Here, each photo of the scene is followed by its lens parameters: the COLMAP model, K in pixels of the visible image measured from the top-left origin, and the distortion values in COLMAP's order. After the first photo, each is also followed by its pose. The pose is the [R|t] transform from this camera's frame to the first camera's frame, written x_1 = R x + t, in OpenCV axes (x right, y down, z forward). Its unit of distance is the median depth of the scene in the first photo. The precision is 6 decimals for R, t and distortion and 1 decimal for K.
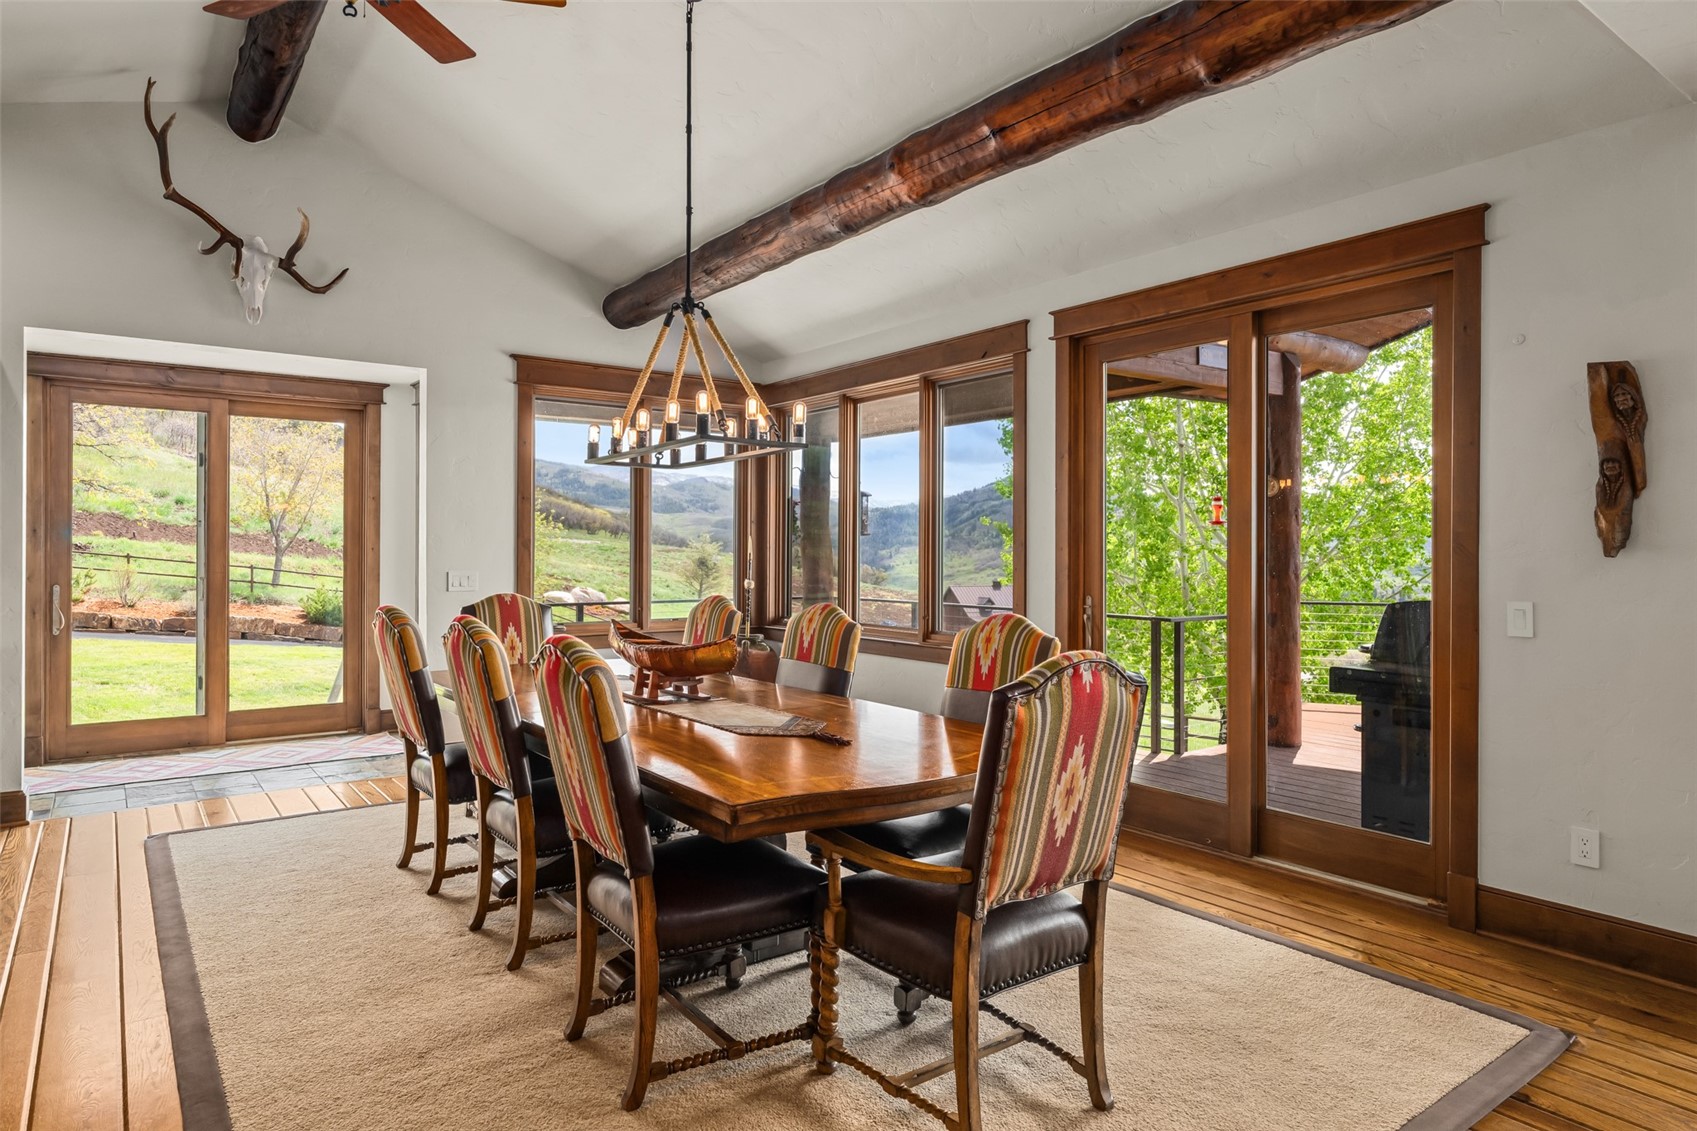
lens RADIAL K [[997.0, 0, 843.4], [0, 997.0, 558.8], [0, 0, 1]] dist [0.007422, 0.001438]
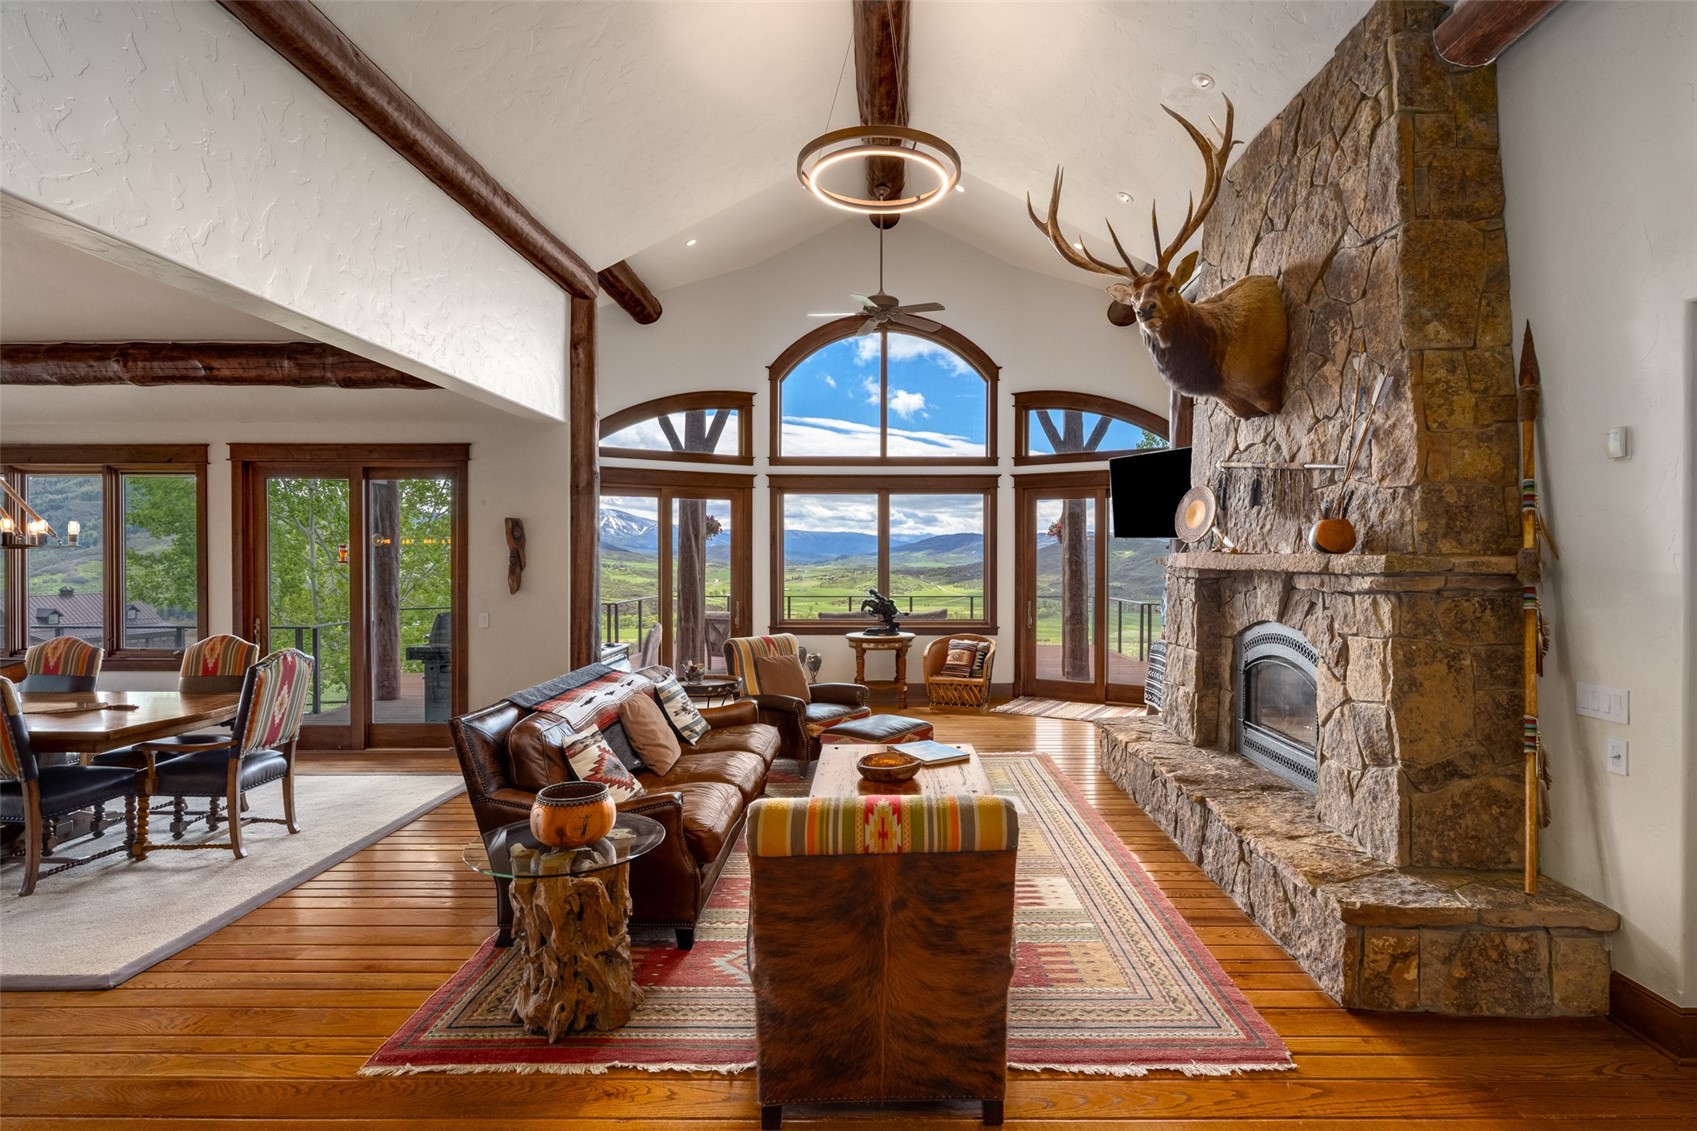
lens RADIAL K [[816.7, 0, 852.9], [0, 816.7, 562.0], [0, 0, 1]] dist [0.002535, -0.000081]
pose [[0.607882, -0.006772, 0.793998, -0.362717], [0.007070, 0.999970, 0.003115, -0.084517], [-0.793996, 0.003720, 0.607912, -0.957990]]
